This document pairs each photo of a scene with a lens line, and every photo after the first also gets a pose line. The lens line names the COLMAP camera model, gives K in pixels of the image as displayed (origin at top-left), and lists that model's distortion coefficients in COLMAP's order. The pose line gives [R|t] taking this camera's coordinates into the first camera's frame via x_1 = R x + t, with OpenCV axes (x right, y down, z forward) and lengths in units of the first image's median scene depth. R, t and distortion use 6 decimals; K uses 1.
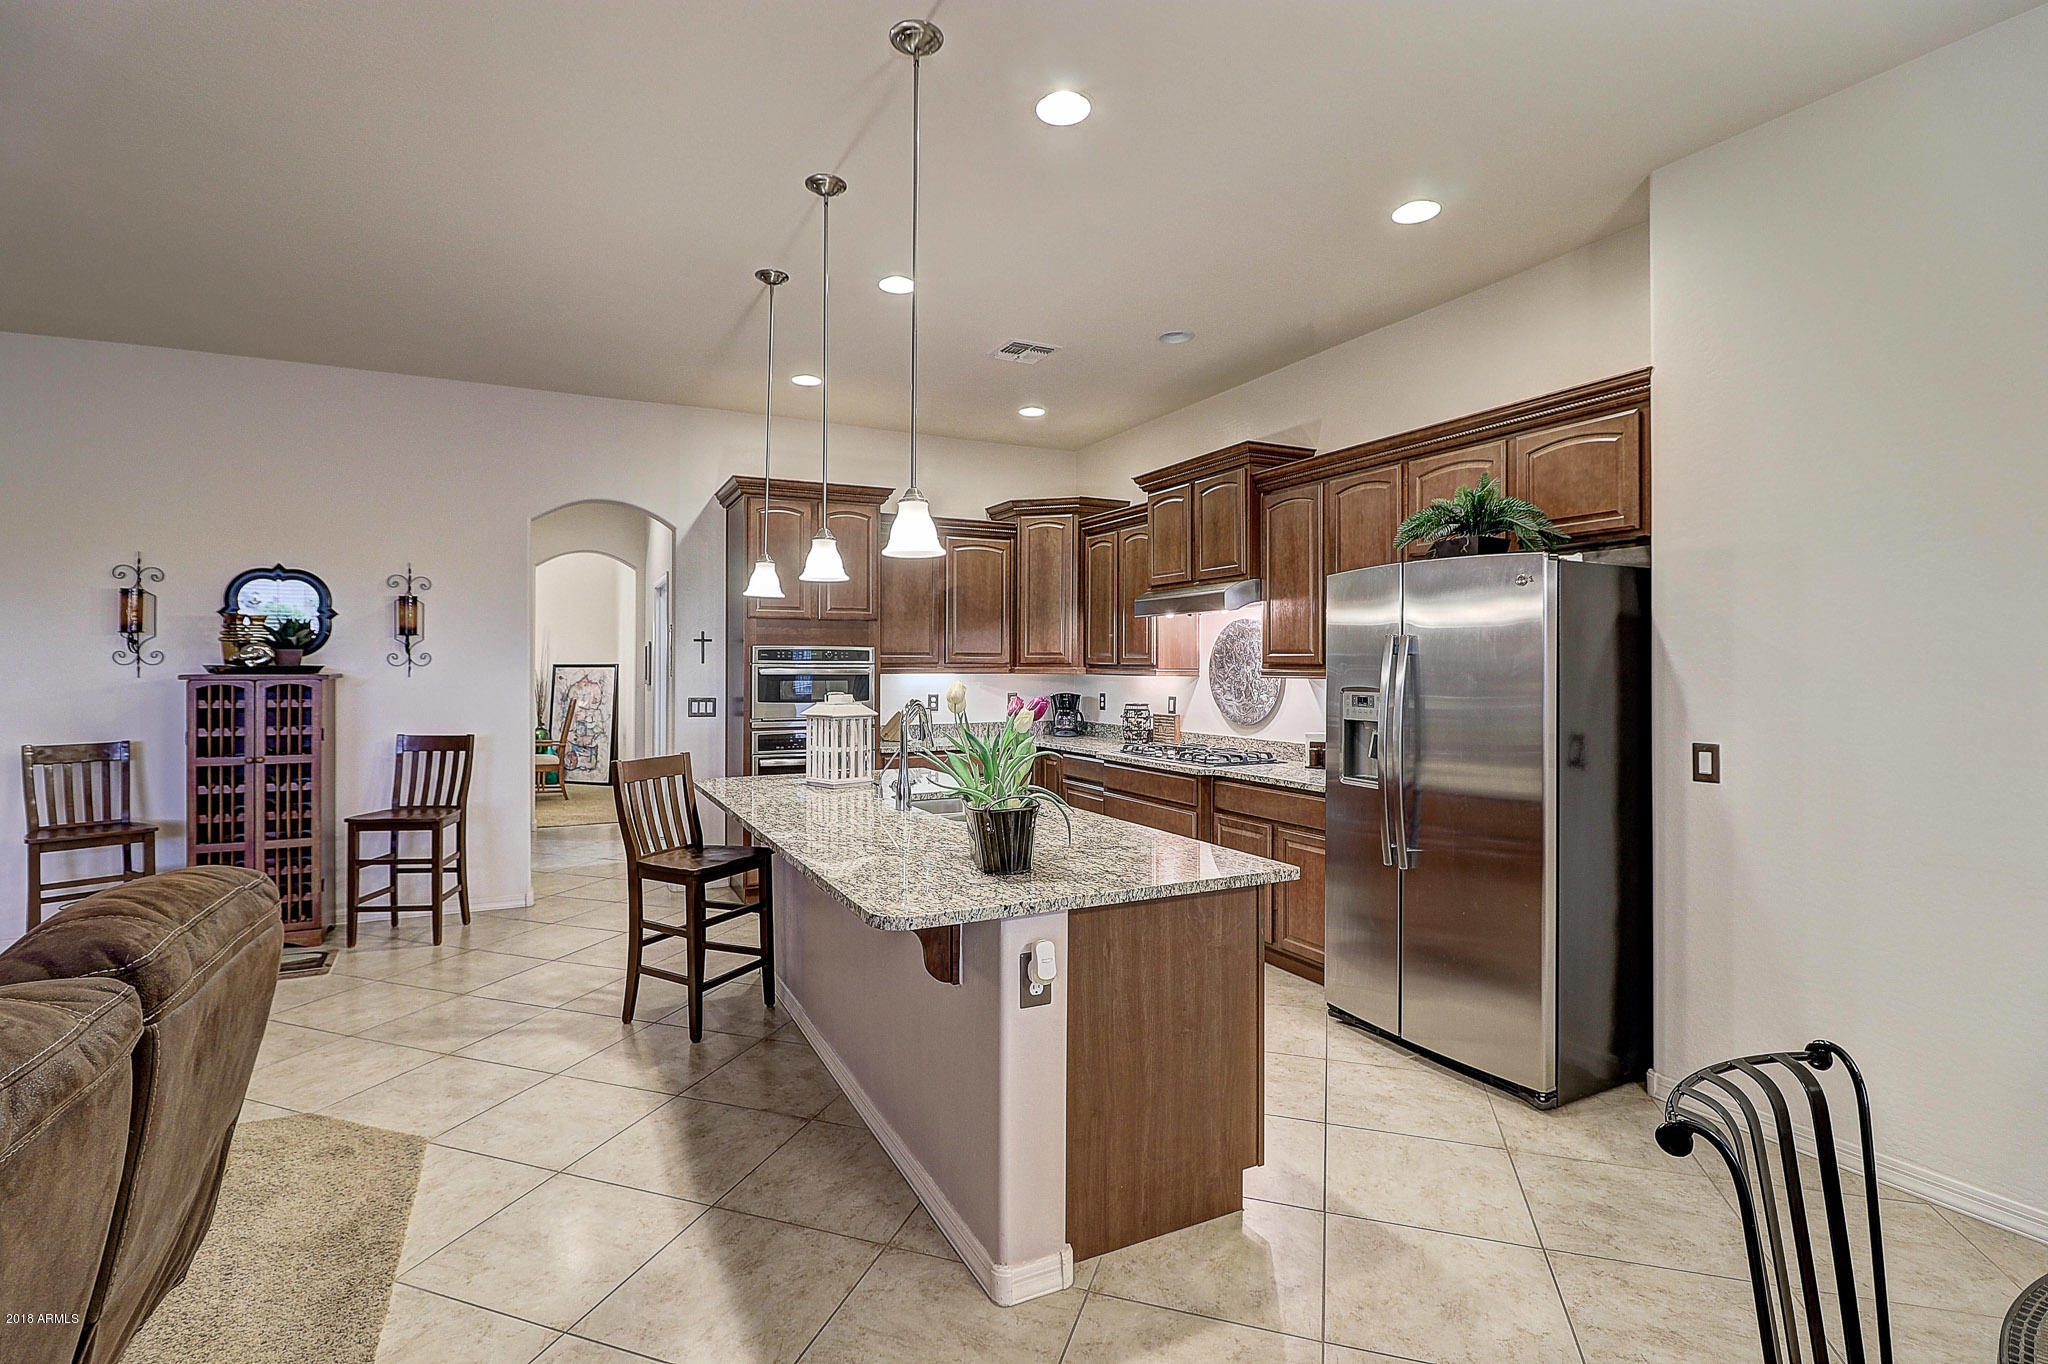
lens RADIAL K [[943.8, 0, 1004.3], [0, 943.8, 661.7], [0, 0, 1]] dist [0.008578, -0.021385]
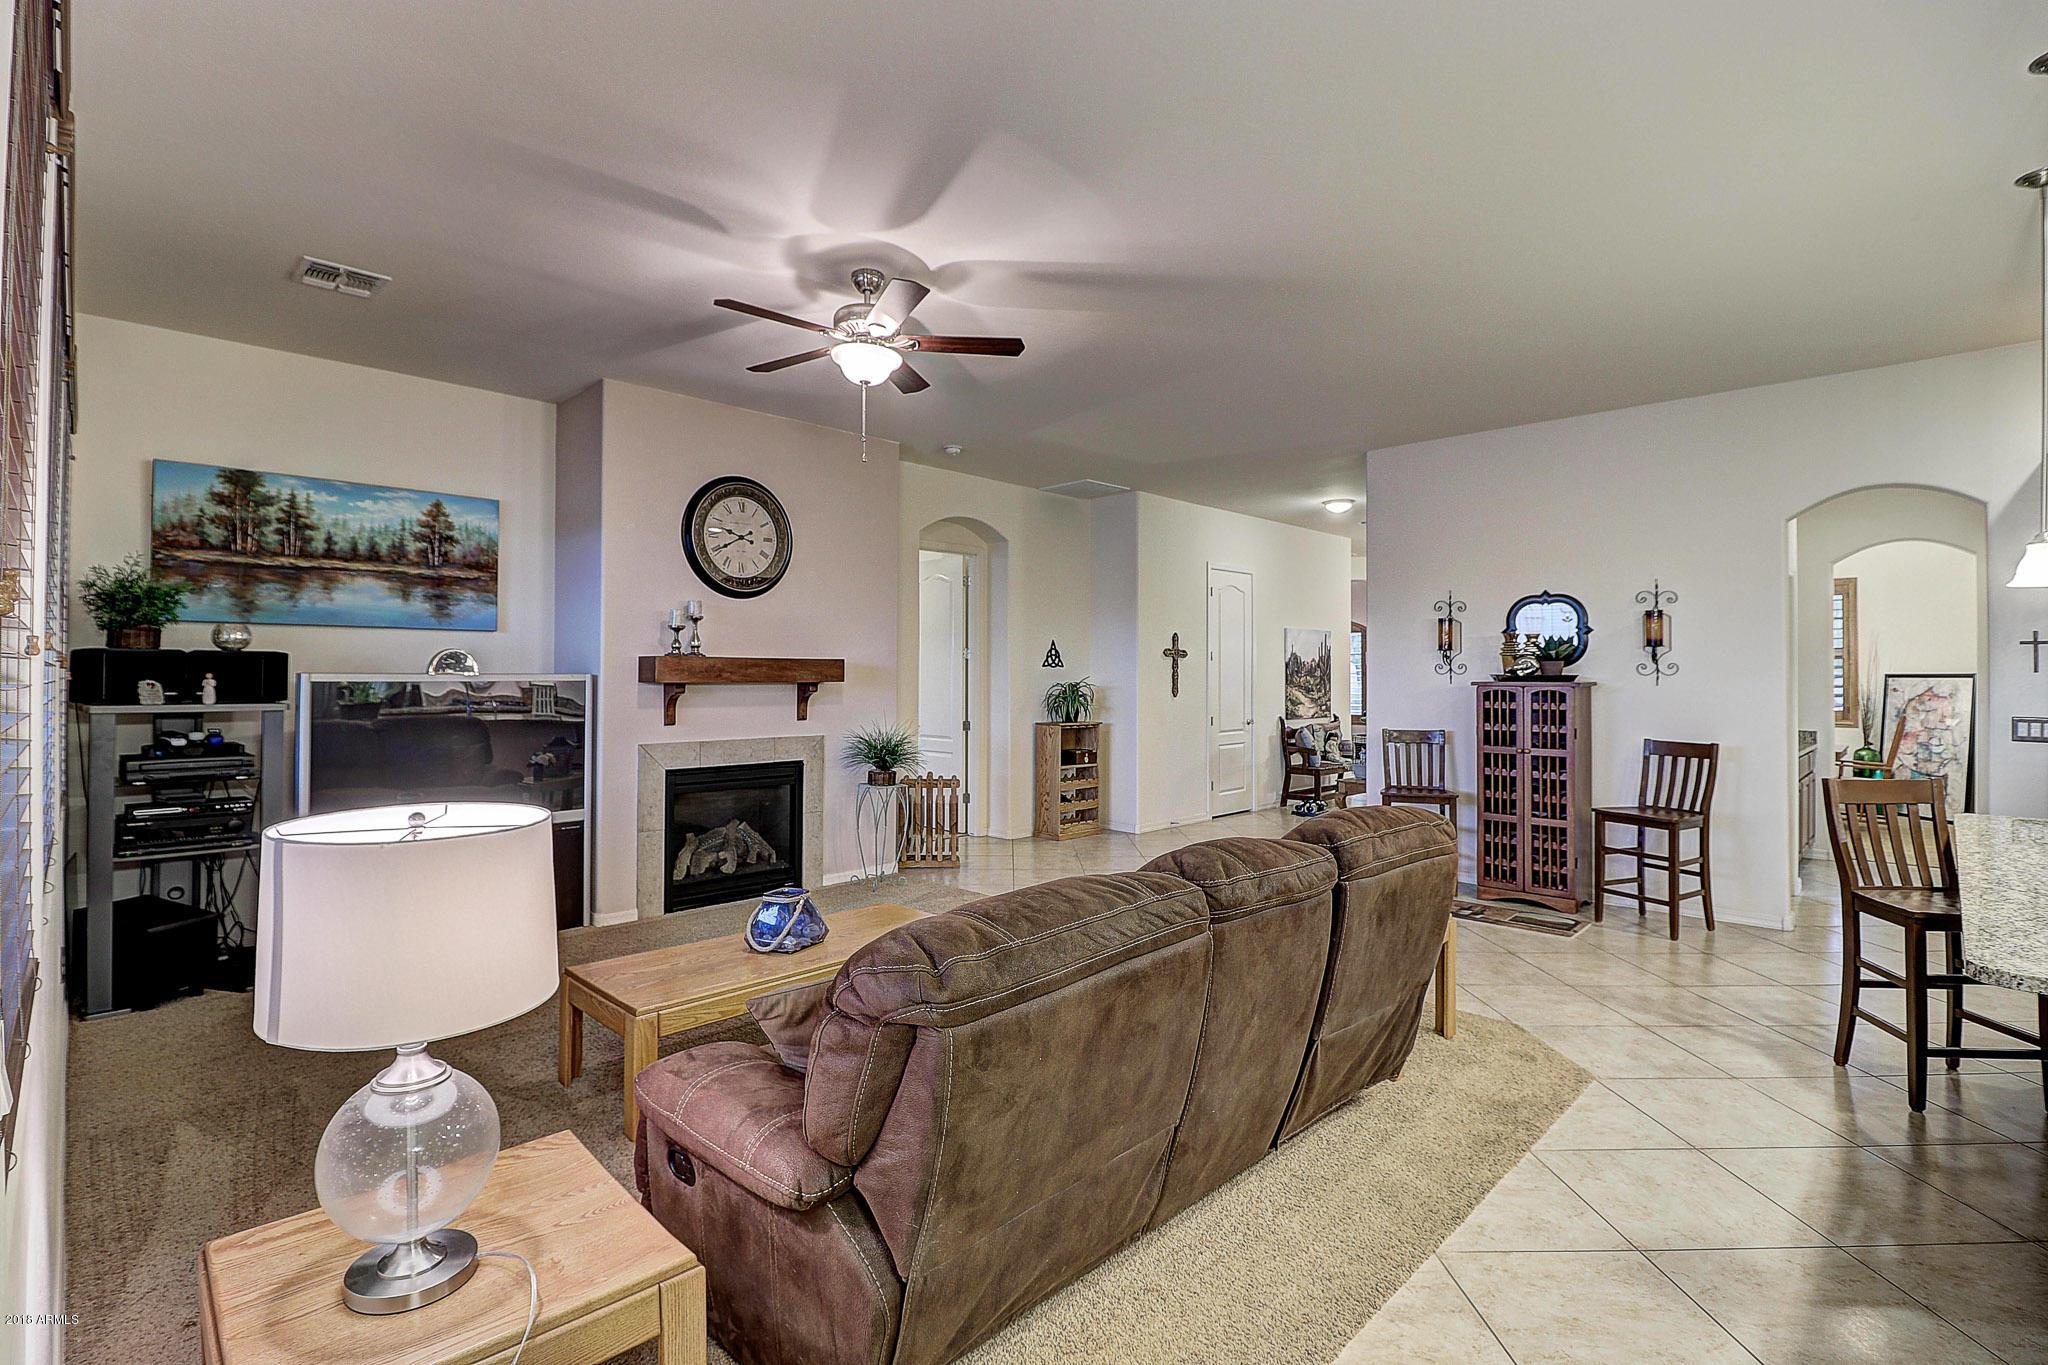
lens RADIAL K [[943.8, 0, 1004.3], [0, 943.8, 662.2], [0, 0, 1]] dist [0.008578, -0.021385]
pose [[0.320679, -0.010792, -0.947127, 0.161843], [0.001862, 0.999940, -0.010763, -0.000404], [0.947186, 0.001688, 0.320680, -0.047997]]
